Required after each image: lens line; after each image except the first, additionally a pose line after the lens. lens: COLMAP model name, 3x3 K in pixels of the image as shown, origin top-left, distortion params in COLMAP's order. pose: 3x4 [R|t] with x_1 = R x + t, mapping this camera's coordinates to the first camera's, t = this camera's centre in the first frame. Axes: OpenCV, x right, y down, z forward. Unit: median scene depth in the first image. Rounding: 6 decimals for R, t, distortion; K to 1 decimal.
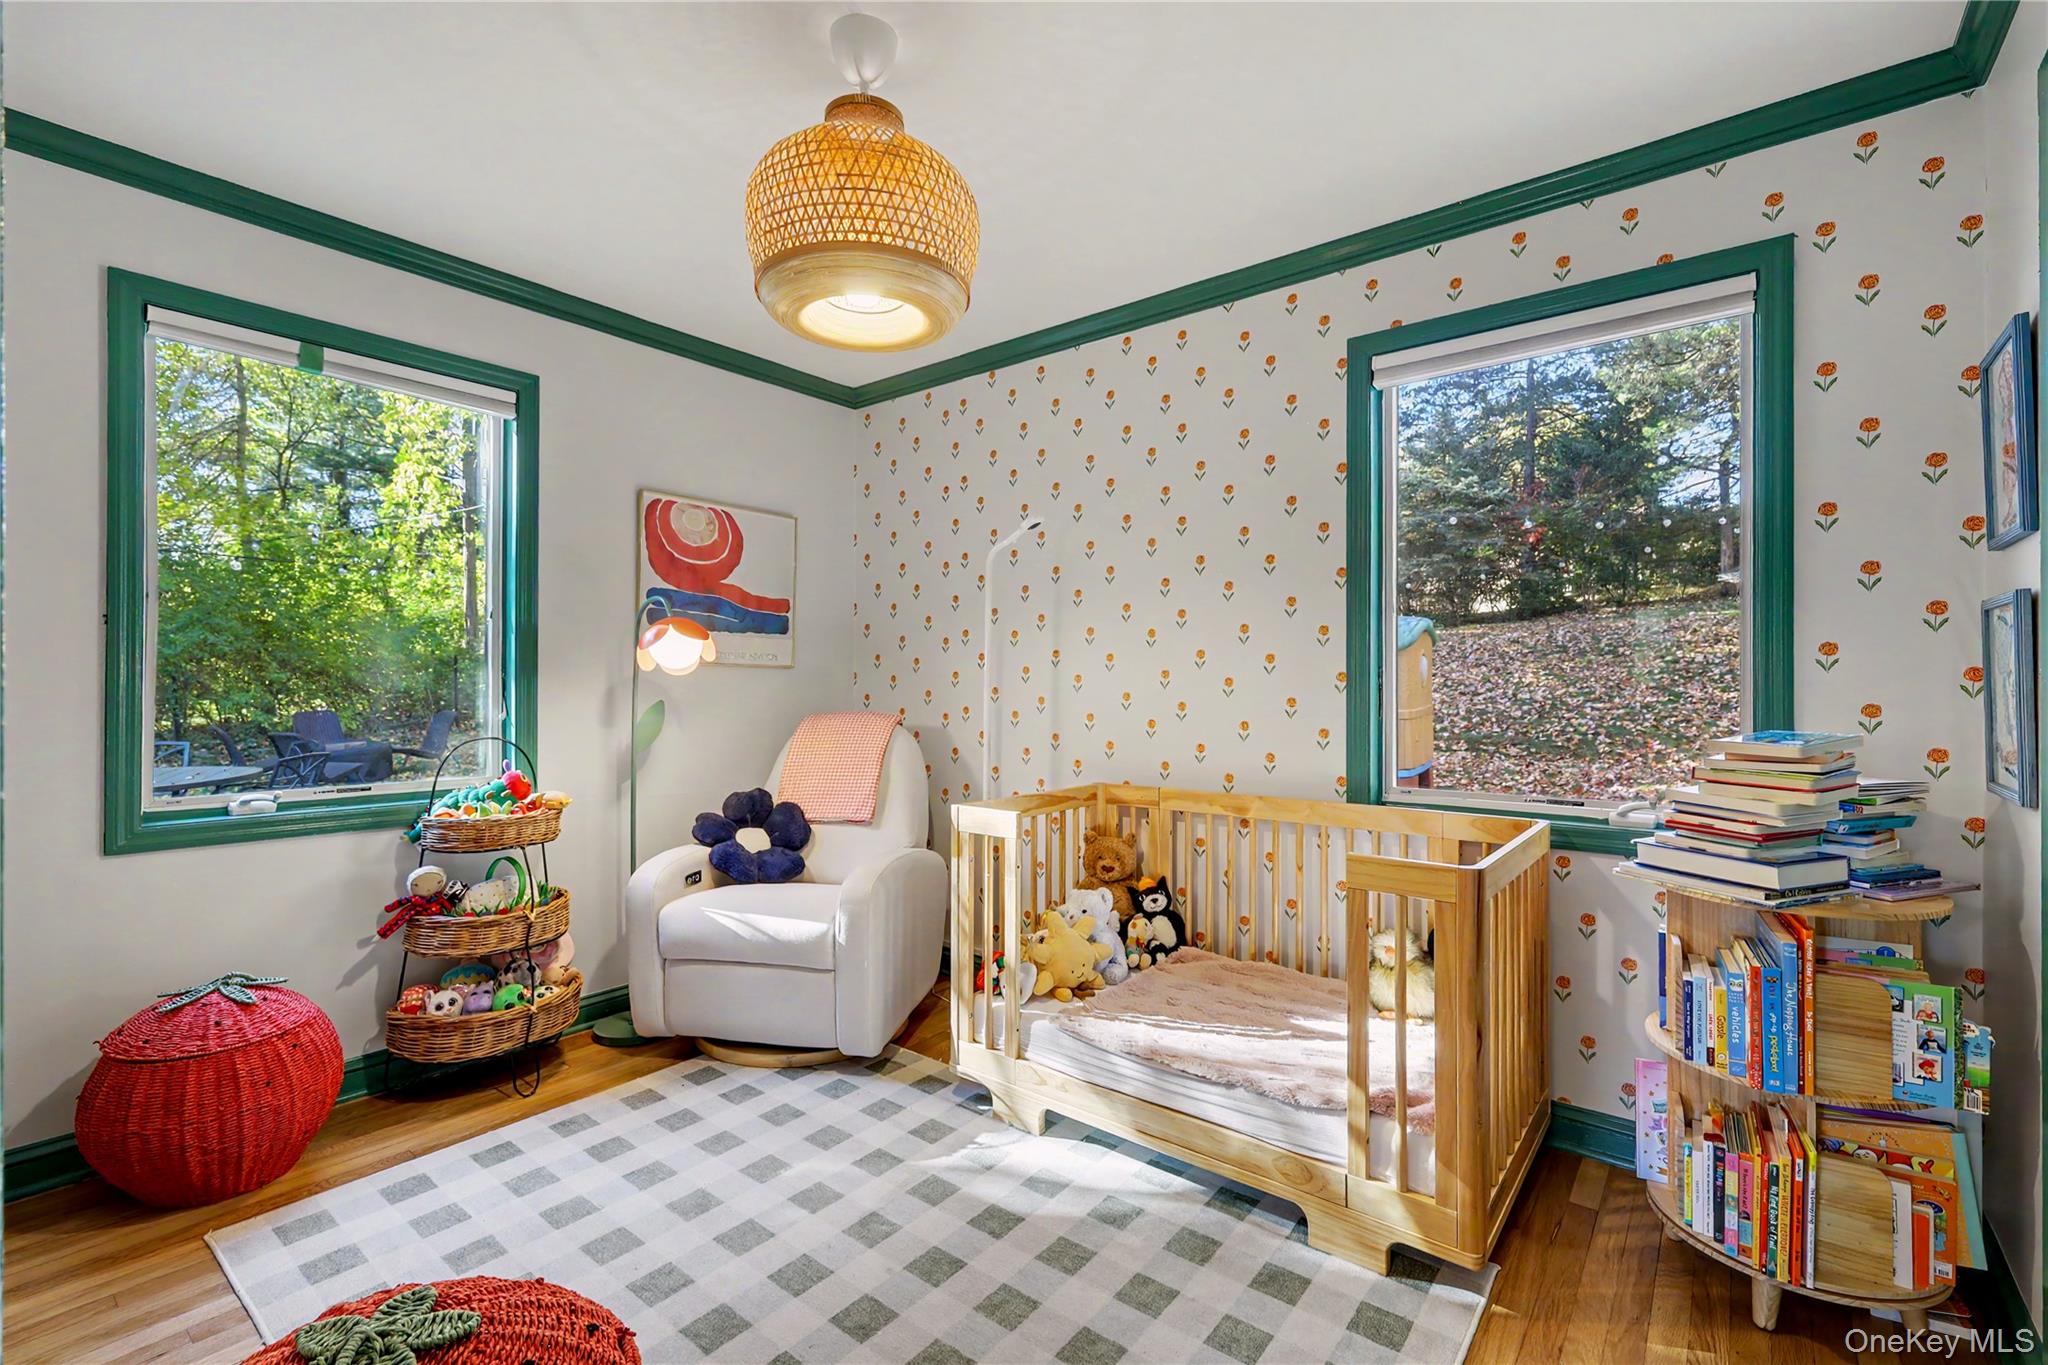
lens RADIAL K [[899.0, 0, 1024.0], [0, 899.0, 682.5], [0, 0, 1]] dist [-0.000629, -0.000170]
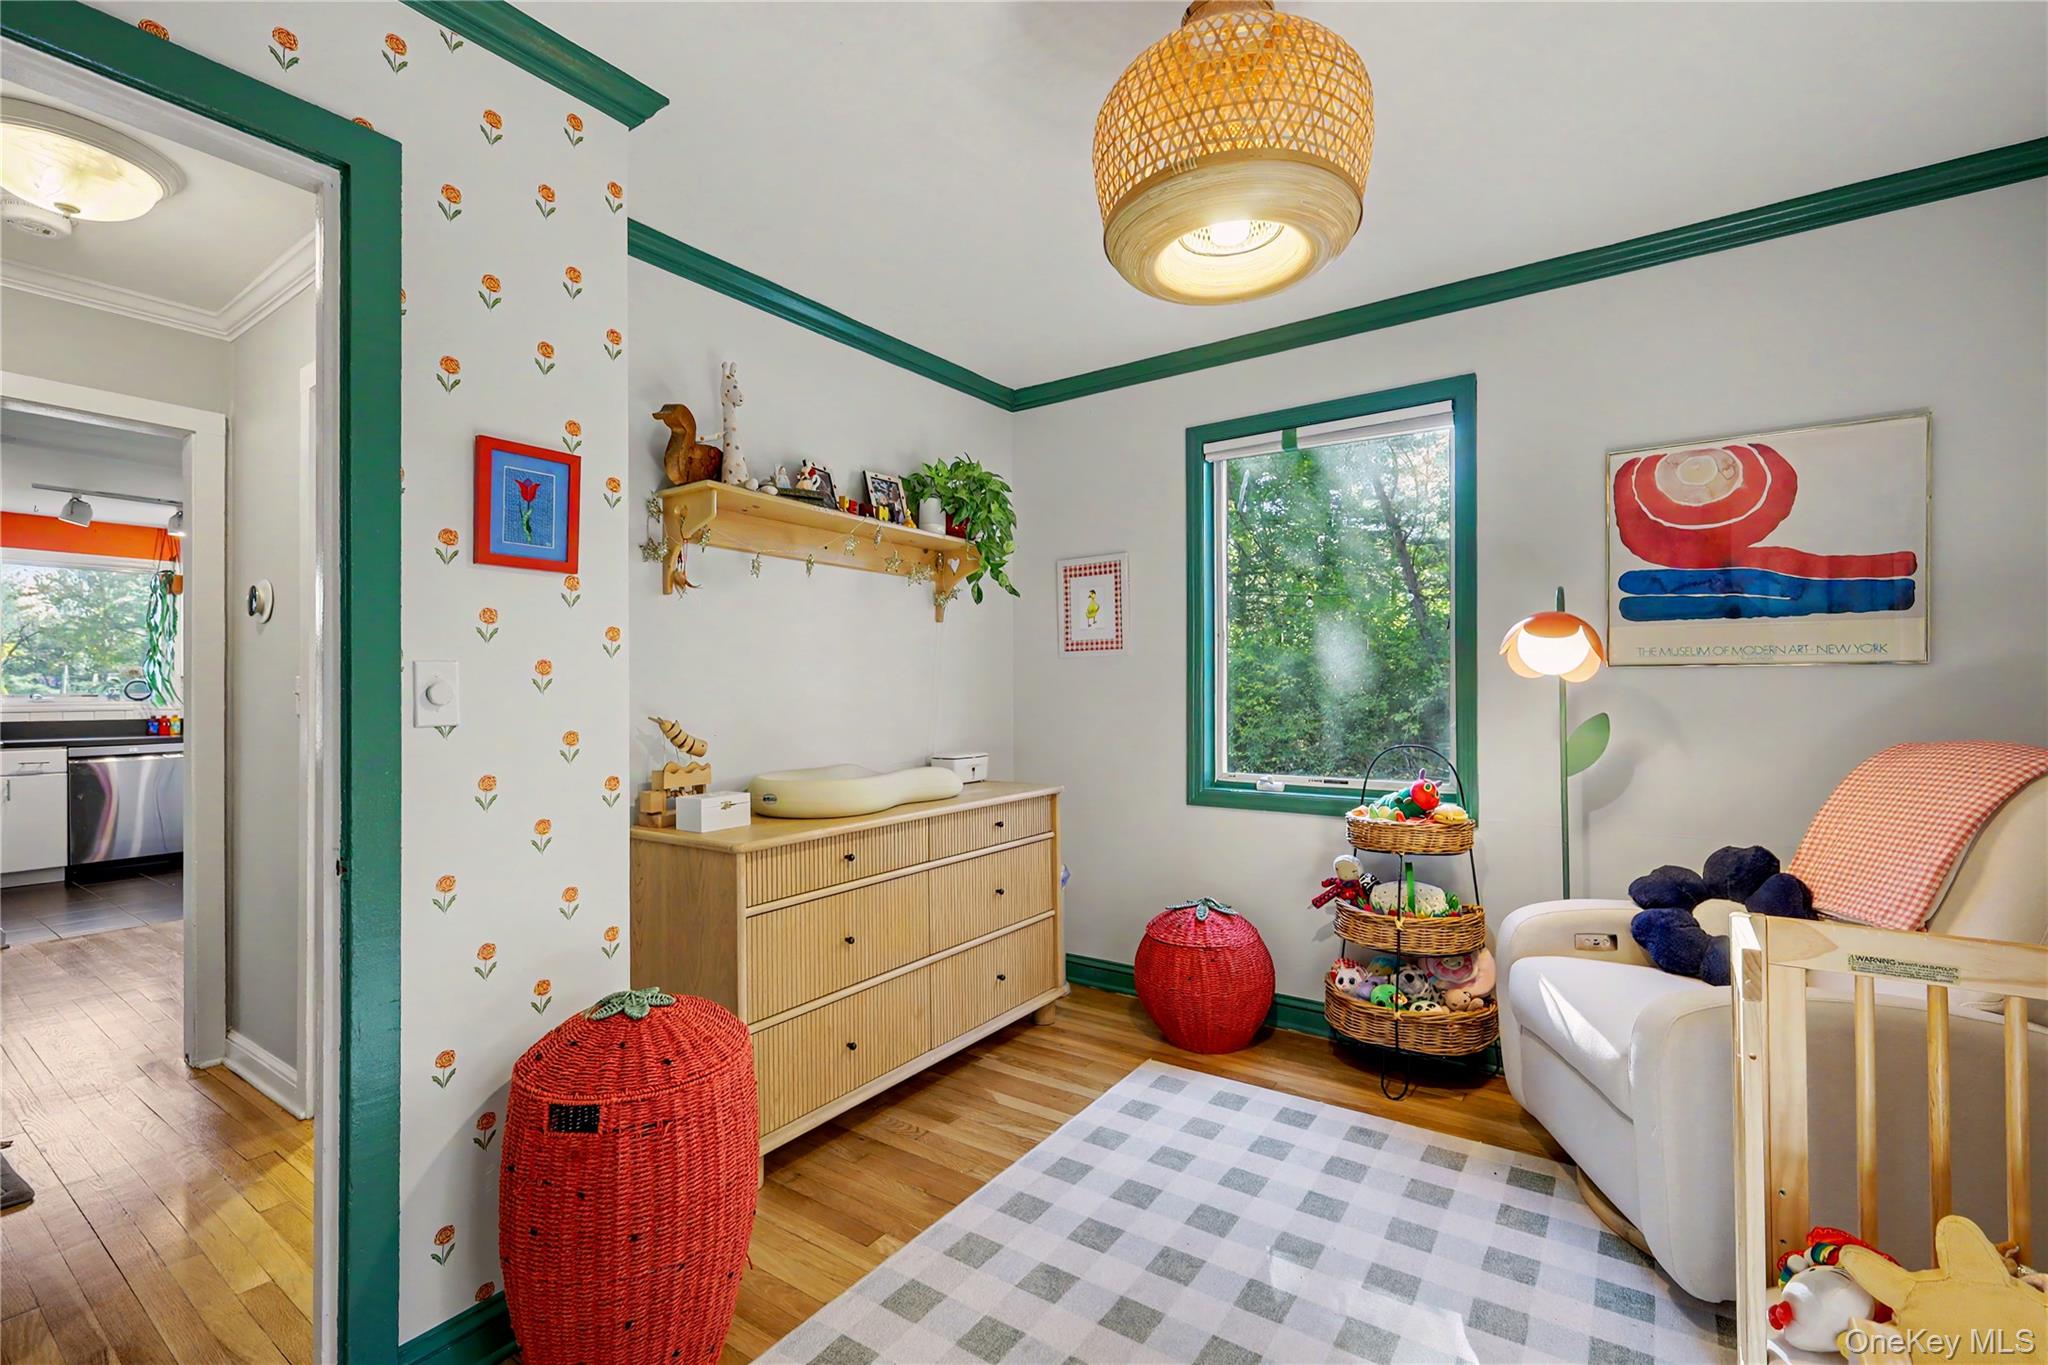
lens RADIAL K [[891.7, 0, 1024.0], [0, 891.7, 682.5], [0, 0, 1]] dist [0.002535, 0.000160]
pose [[0.063337, -0.016849, -0.997850, 0.436260], [0.004049, 0.999854, -0.016625, 0.005085], [0.997984, -0.002987, 0.063396, 0.525350]]
